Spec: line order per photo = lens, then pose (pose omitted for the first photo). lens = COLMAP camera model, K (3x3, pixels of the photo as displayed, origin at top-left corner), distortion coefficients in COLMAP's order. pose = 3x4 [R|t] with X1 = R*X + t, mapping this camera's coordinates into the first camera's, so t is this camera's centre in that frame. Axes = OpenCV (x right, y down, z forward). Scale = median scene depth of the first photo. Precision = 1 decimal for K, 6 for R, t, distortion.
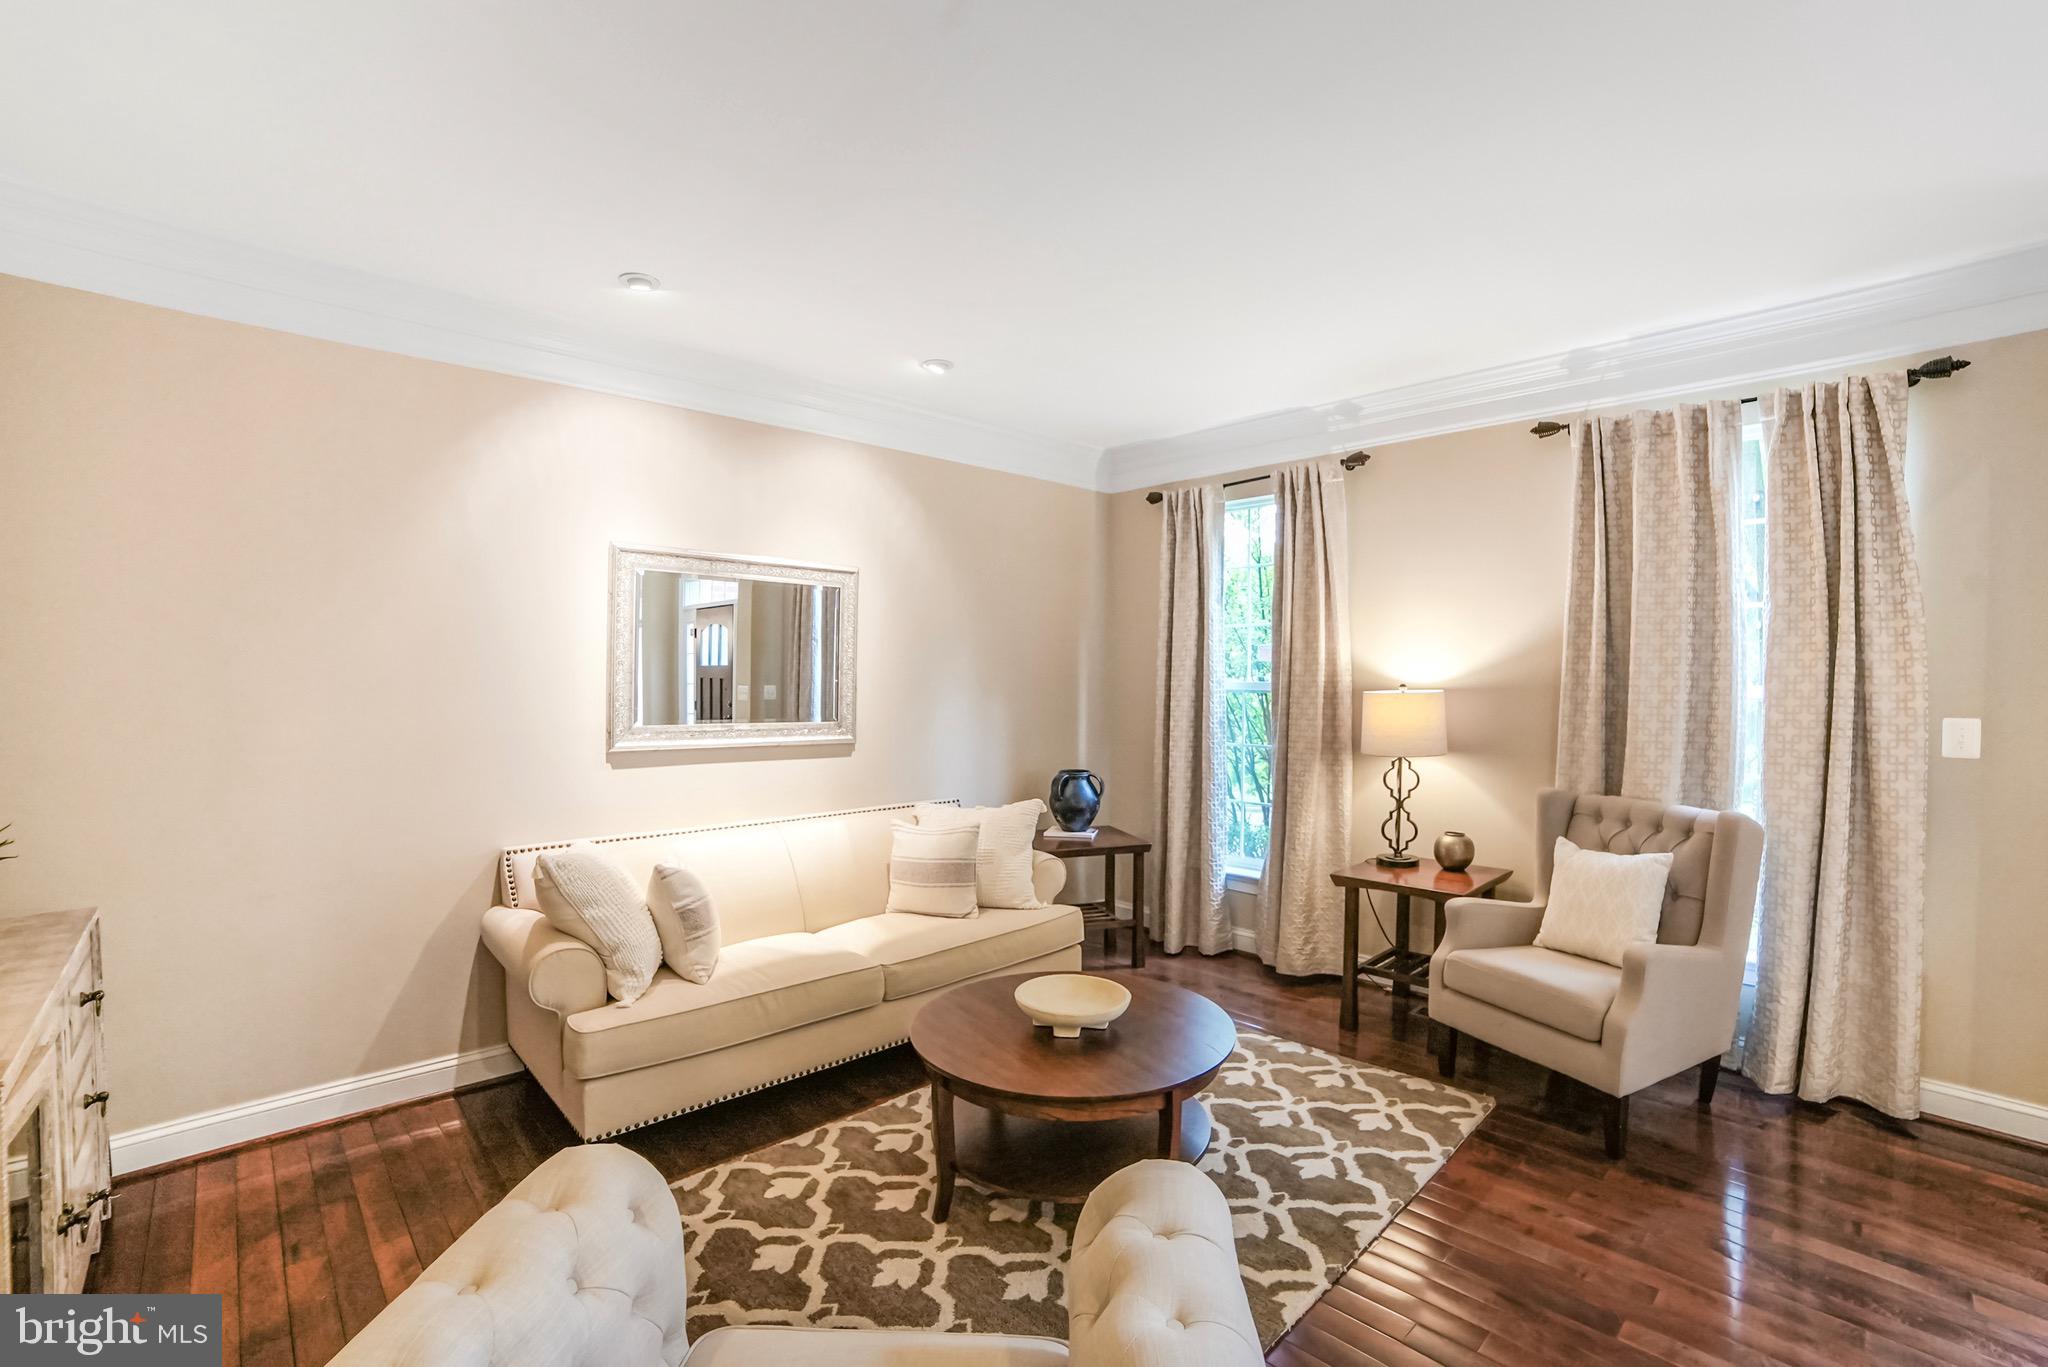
lens RADIAL K [[929.2, 0, 1024.0], [0, 929.2, 683.5], [0, 0, 1]] dist [-0.000611, -0.000017]
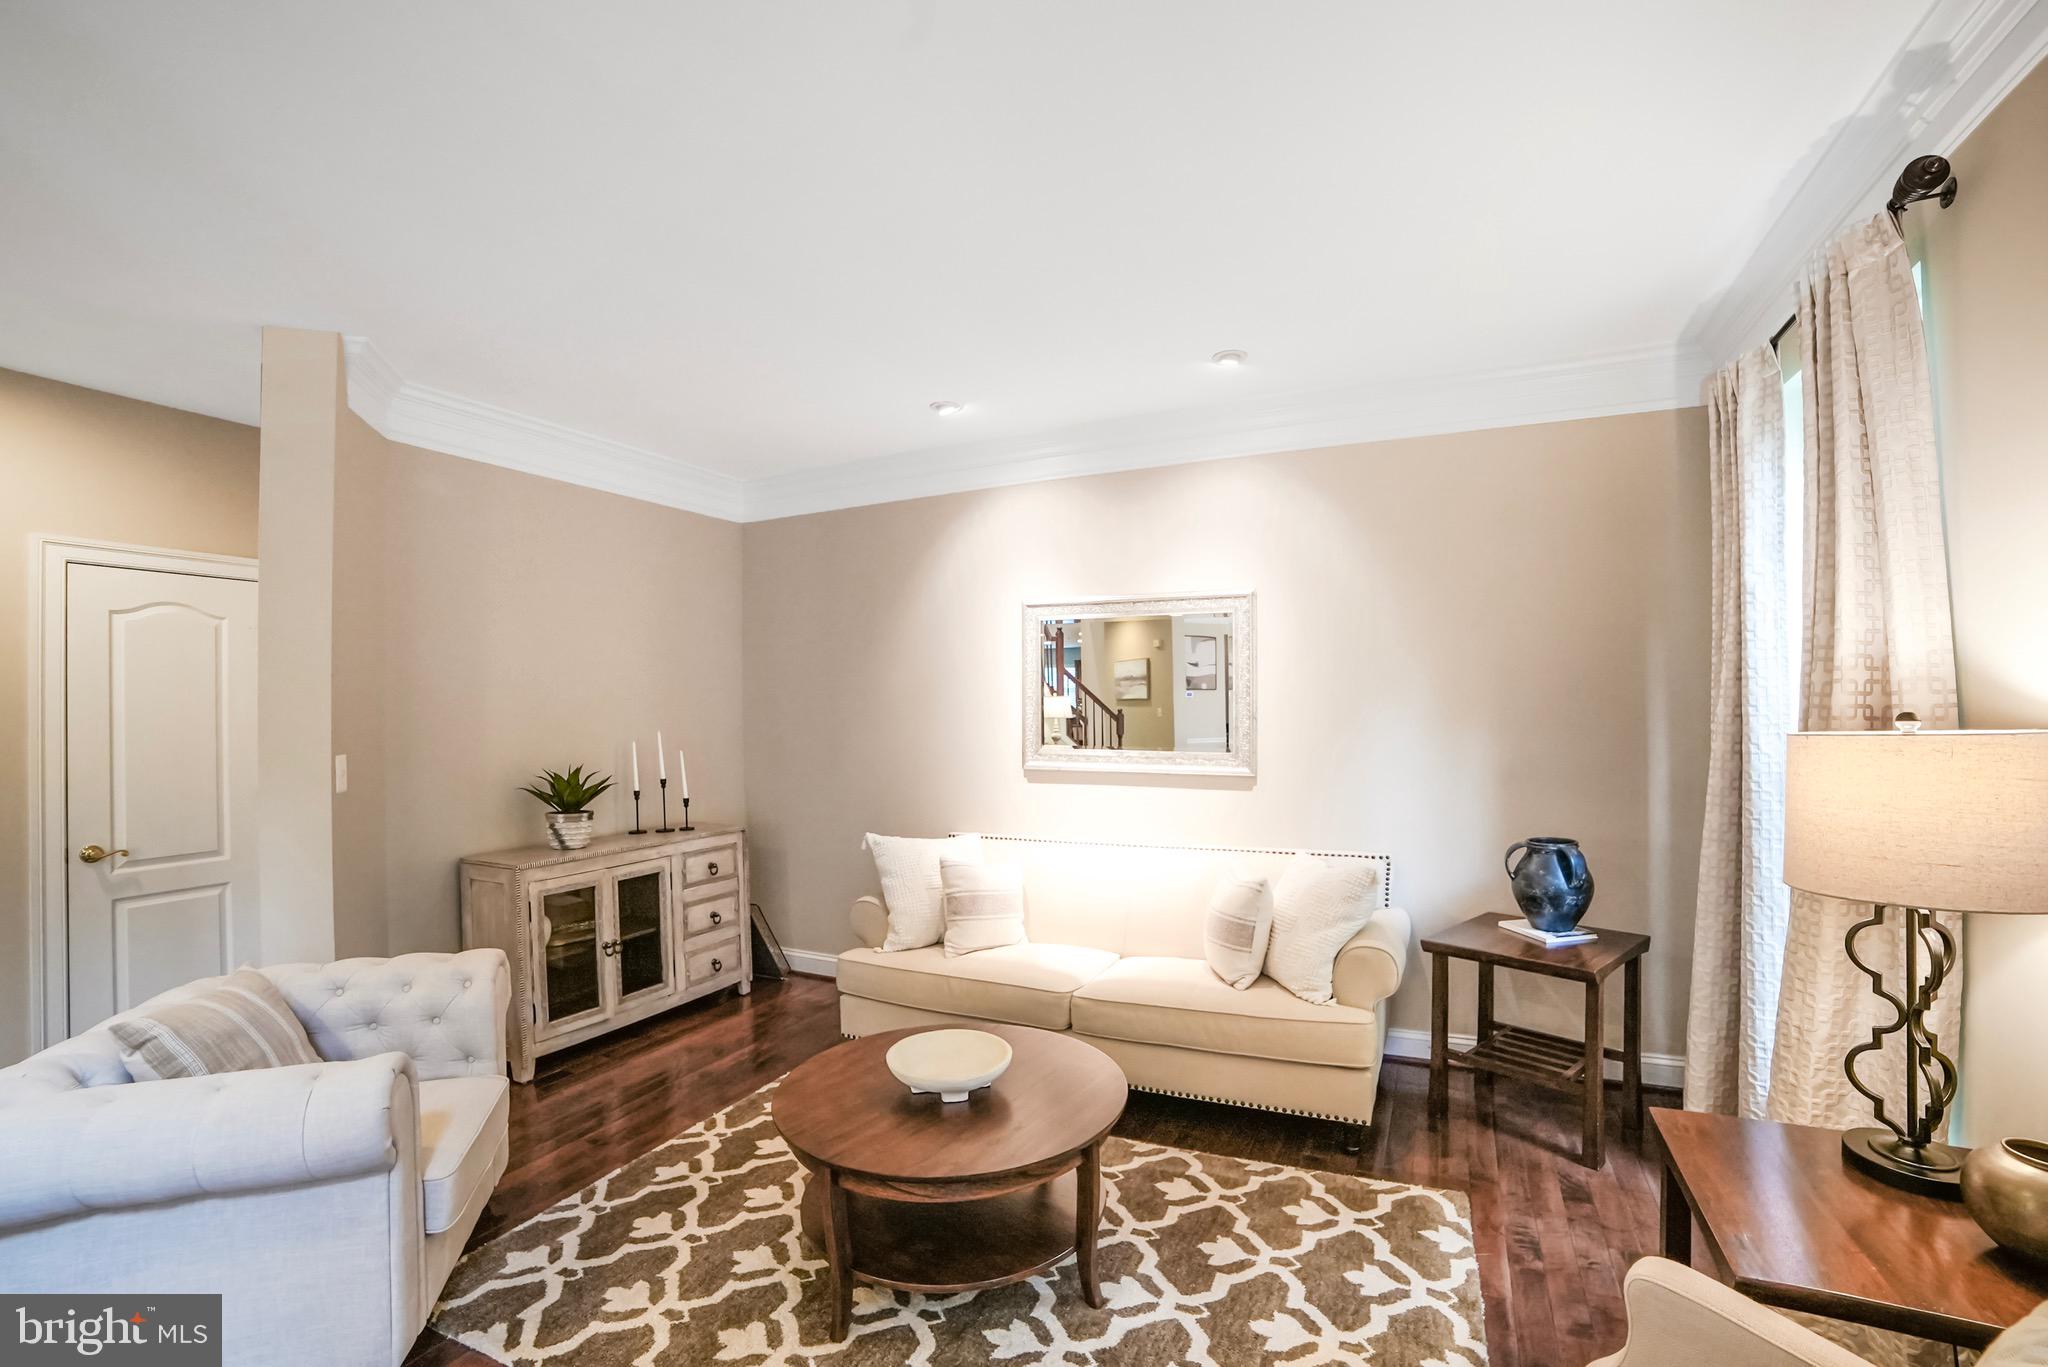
lens RADIAL K [[875.7, 0, 1033.0], [0, 875.7, 726.8], [0, 0, 1]] dist [0.000100, 0.000075]
pose [[0.415052, 0.023983, -0.909482, 0.598598], [0.011712, 0.999429, 0.031699, -0.019960], [0.909722, -0.023809, 0.414534, 0.472746]]
